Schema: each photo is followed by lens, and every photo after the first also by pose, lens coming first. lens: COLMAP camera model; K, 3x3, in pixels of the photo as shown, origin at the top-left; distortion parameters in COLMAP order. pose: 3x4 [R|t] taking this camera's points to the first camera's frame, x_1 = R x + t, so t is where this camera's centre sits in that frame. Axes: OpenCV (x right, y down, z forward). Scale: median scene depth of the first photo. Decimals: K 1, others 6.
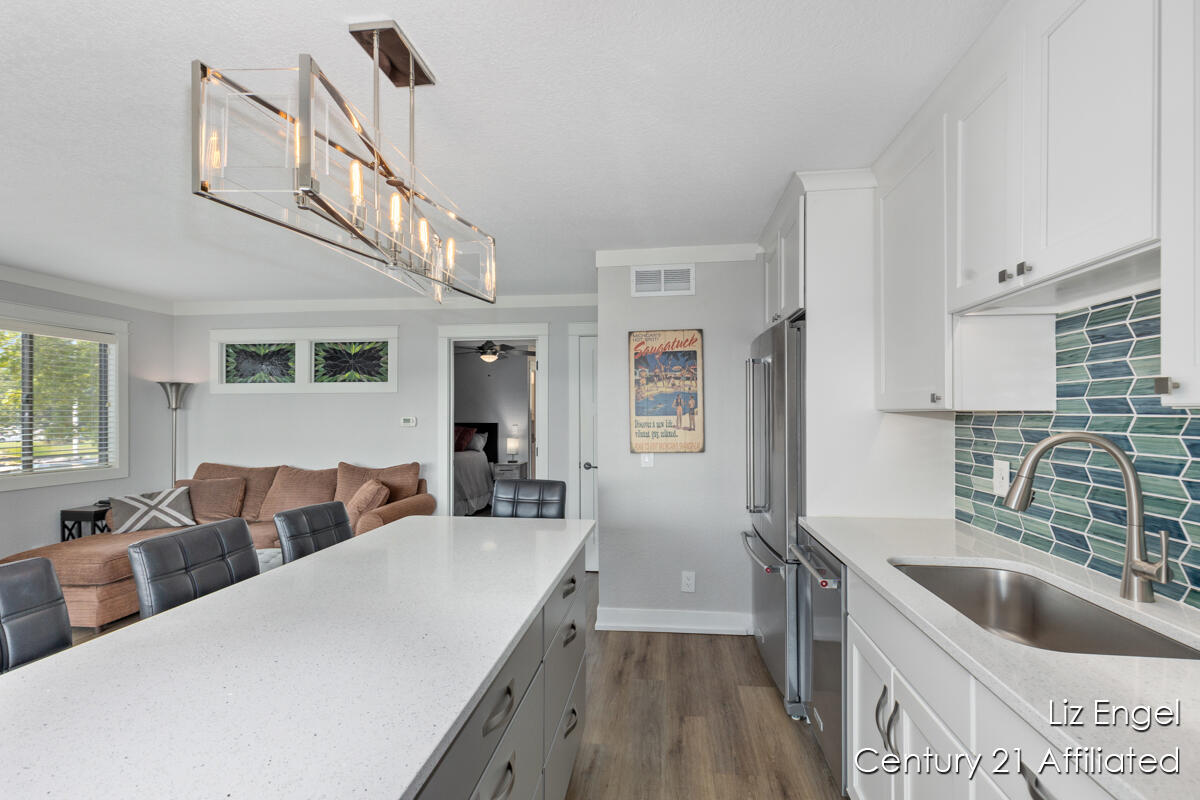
lens RADIAL K [[543.5, 0, 601.3], [0, 543.5, 411.4], [0, 0, 1]] dist [0.002864, -0.000274]
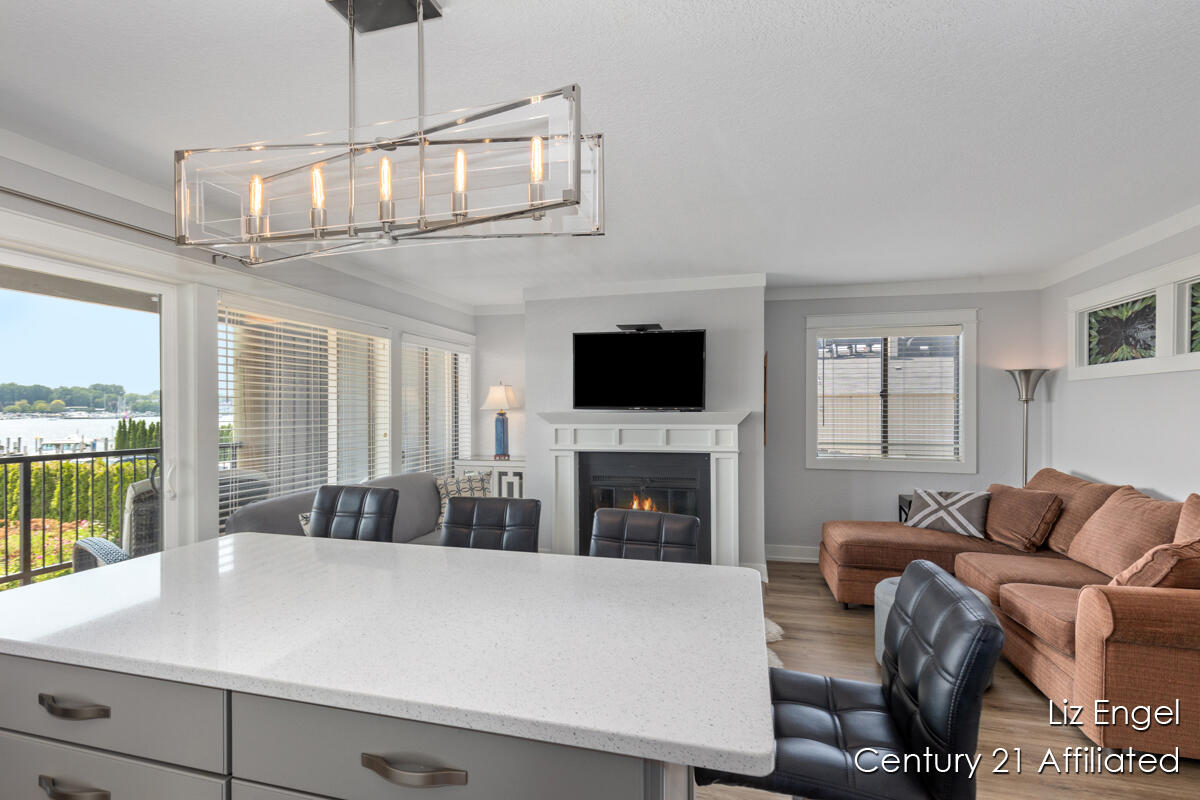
lens RADIAL K [[543.5, 0, 601.3], [0, 543.5, 411.4], [0, 0, 1]] dist [0.002864, -0.000274]
pose [[-0.138845, 0.008134, -0.990281, 0.153271], [0.004162, 0.999962, 0.007630, 0.002900], [0.990305, -0.003062, -0.138873, 0.489794]]
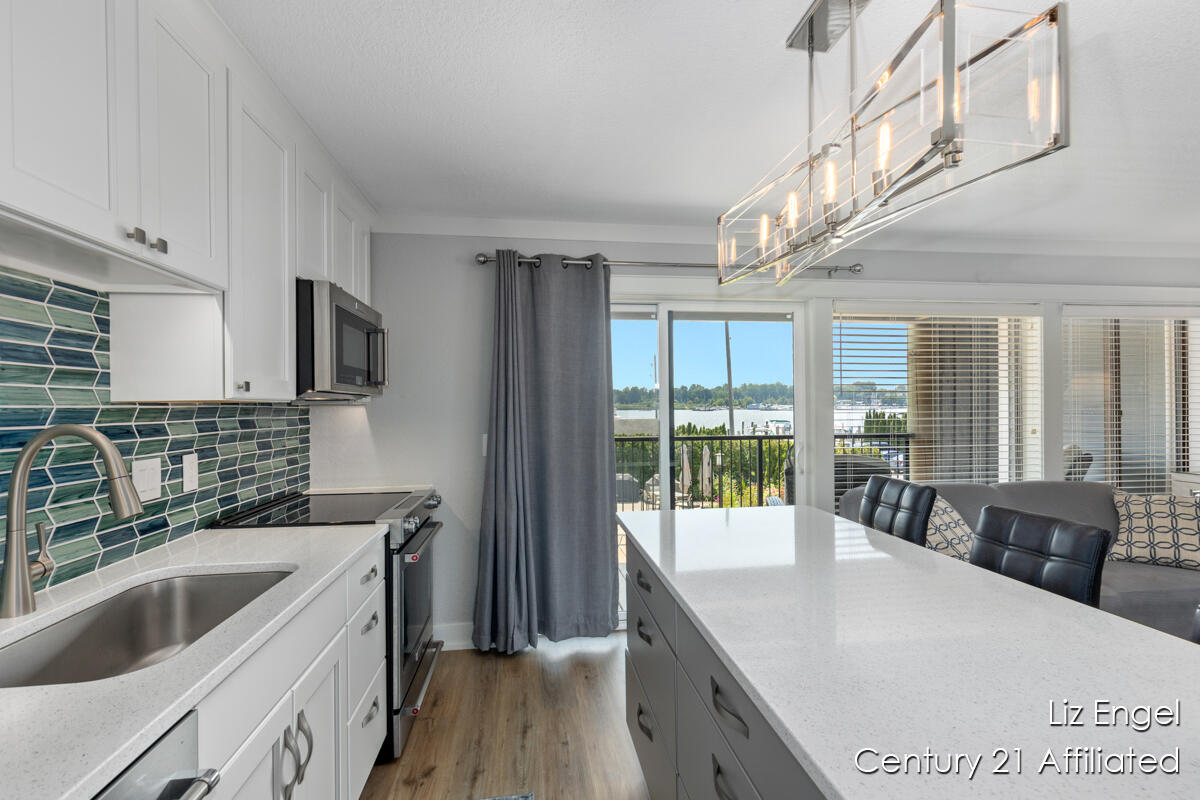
lens RADIAL K [[553.2, 0, 611.3], [0, 553.2, 402.8], [0, 0, 1]] dist [0.008577, 0.000063]
pose [[-0.965019, 0.008919, -0.262027, 0.081973], [0.010310, 0.999939, -0.003935, 0.004473], [0.261976, -0.006498, -0.965053, 0.600347]]
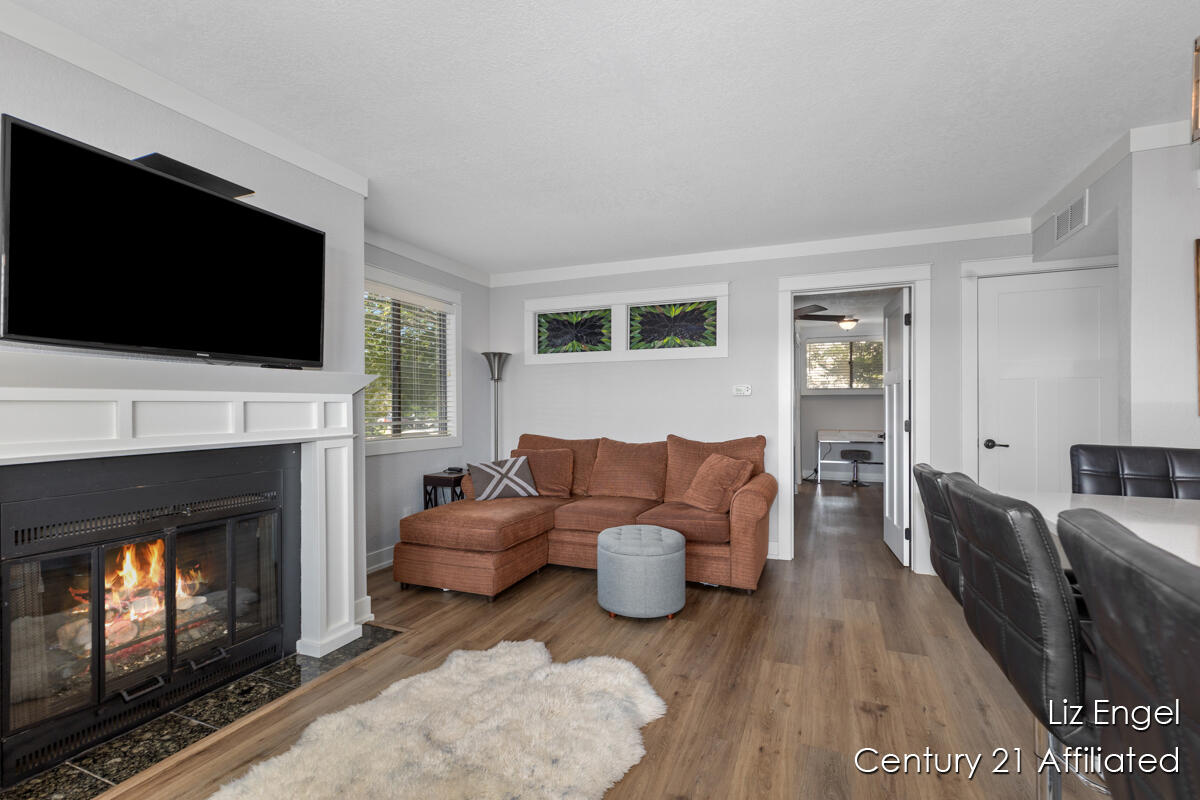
lens RADIAL K [[543.5, 0, 601.3], [0, 543.5, 411.4], [0, 0, 1]] dist [0.002864, -0.000274]
pose [[0.962853, 0.002216, -0.270017, -0.348481], [0.000844, 0.999937, 0.011216, 0.044718], [0.270025, -0.011027, 0.962790, 0.098087]]
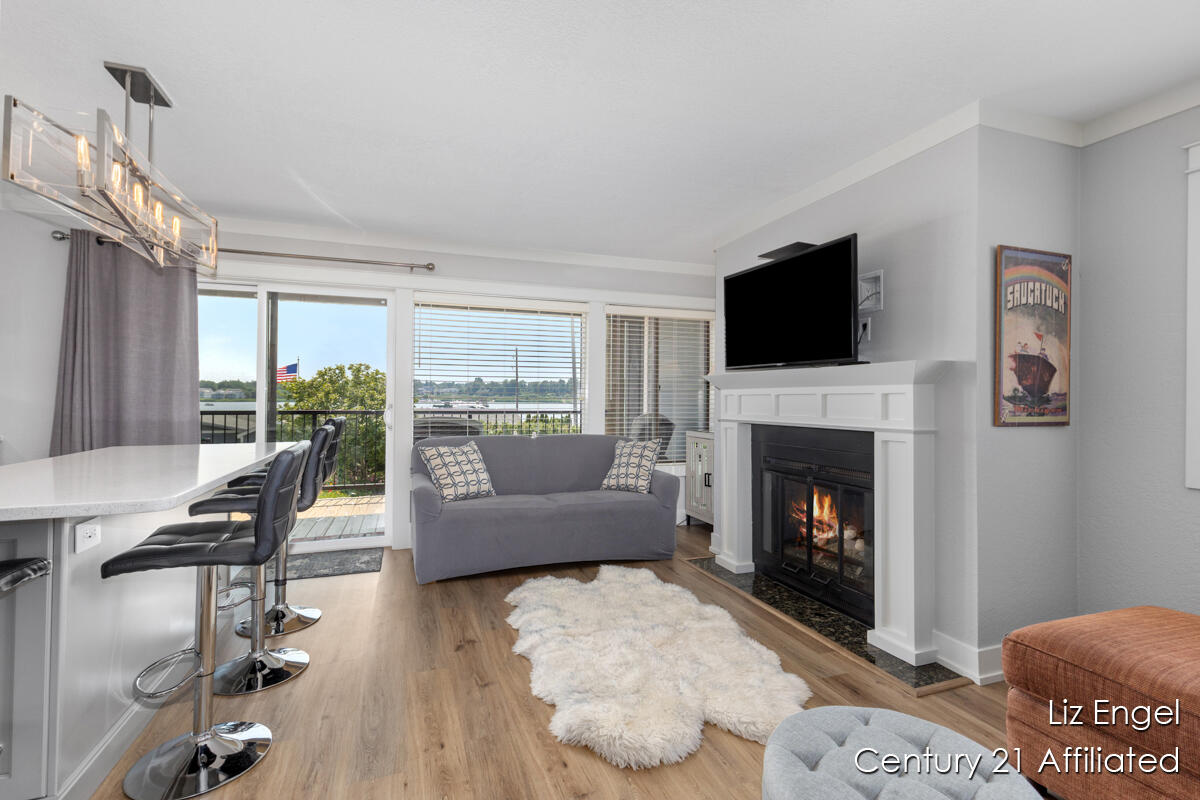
lens RADIAL K [[540.6, 0, 595.1], [0, 540.6, 392.9], [0, 0, 1]] dist [0.002218, 0.000020]
pose [[-0.893006, -0.008762, -0.449959, -0.263883], [-0.004248, 0.999930, -0.011042, 0.047869], [0.450024, -0.007949, -0.892981, 0.908998]]
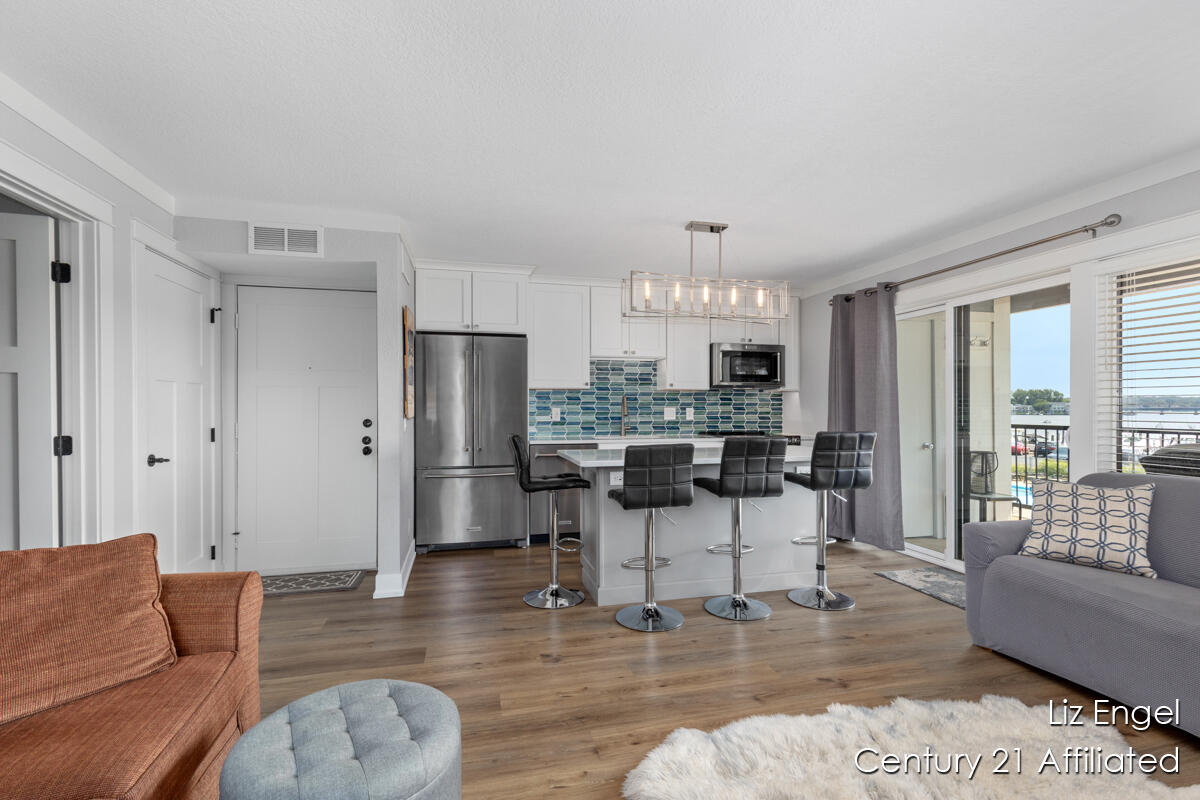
lens RADIAL K [[543.5, 0, 601.3], [0, 543.5, 411.4], [0, 0, 1]] dist [0.002864, -0.000274]
pose [[-0.359717, -0.000173, 0.933061, -0.787859], [0.000402, 1.000000, 0.000340, 0.045039], [-0.933061, 0.000497, -0.359717, 0.743255]]
